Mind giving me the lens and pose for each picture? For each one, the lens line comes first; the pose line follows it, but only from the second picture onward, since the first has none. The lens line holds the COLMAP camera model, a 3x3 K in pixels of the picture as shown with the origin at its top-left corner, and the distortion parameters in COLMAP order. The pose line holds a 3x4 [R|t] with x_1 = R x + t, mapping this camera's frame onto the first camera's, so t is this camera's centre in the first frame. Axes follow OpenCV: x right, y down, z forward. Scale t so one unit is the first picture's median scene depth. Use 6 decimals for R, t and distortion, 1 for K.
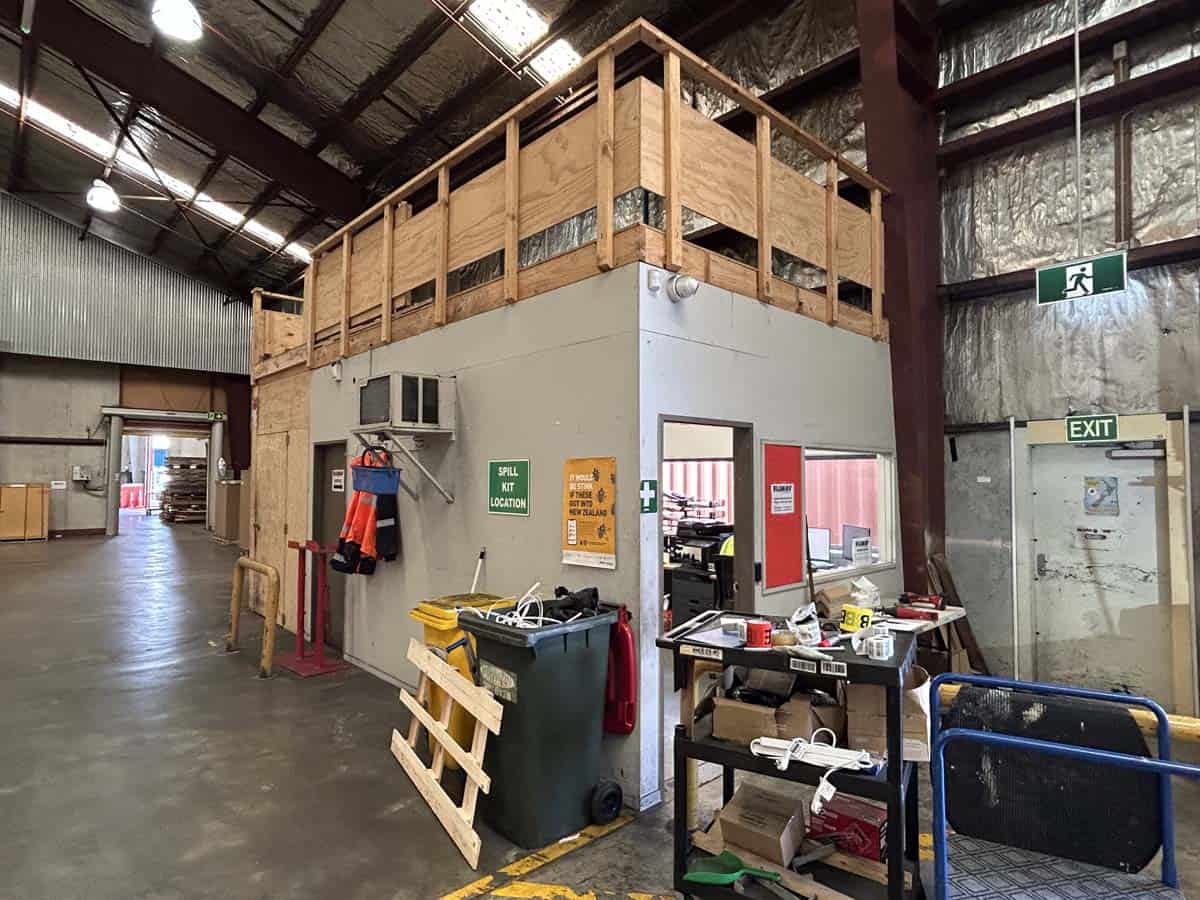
lens RADIAL K [[660.5, 0, 600.0], [0, 660.5, 450.0], [0, 0, 1]] dist [0.000406, -0.000366]
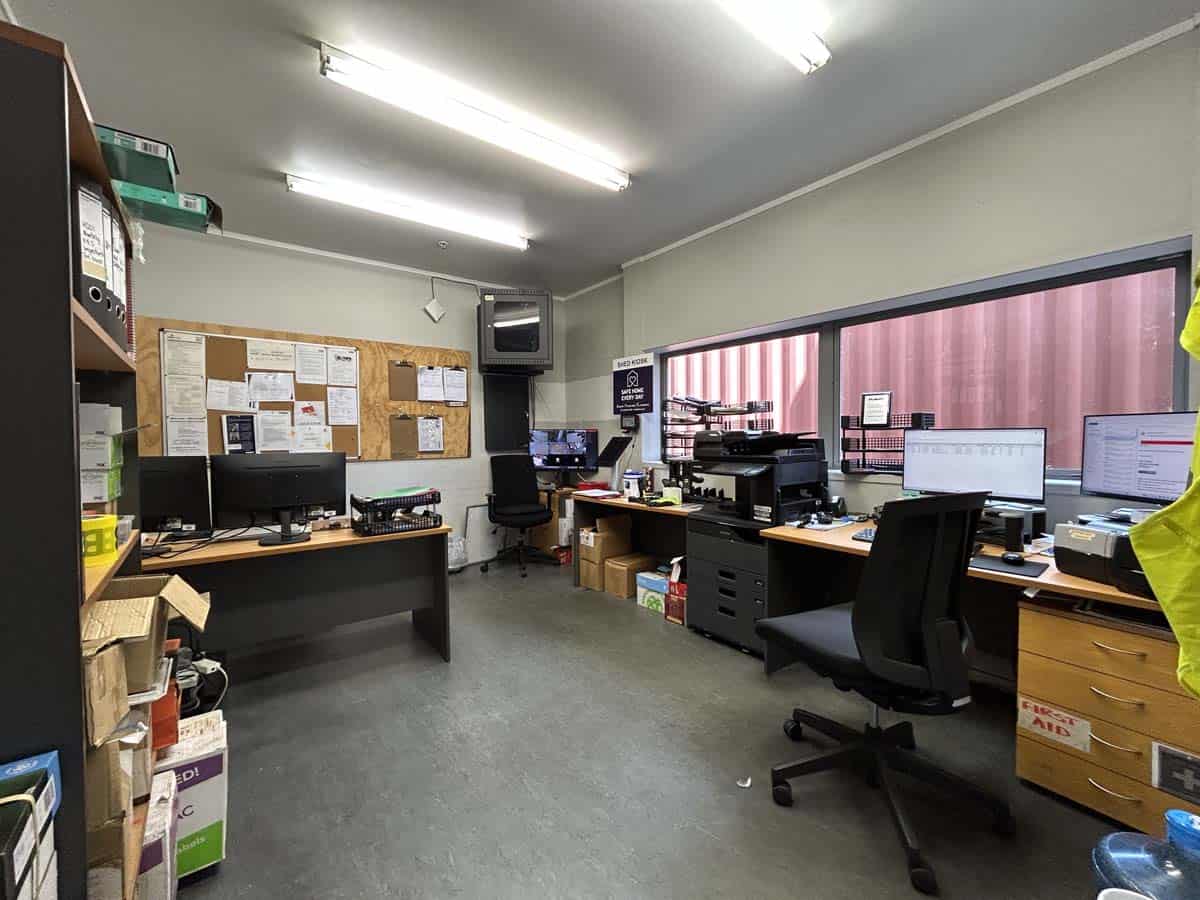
lens RADIAL K [[486.1, 0, 600.0], [0, 486.1, 450.0], [0, 0, 1]] dist [0.007106, -0.000057]
pose [[0.996577, -0.013650, -0.081529, 0.067656], [0.019098, 0.997609, 0.066423, 0.091114], [0.080427, -0.067752, 0.994455, 0.555182]]
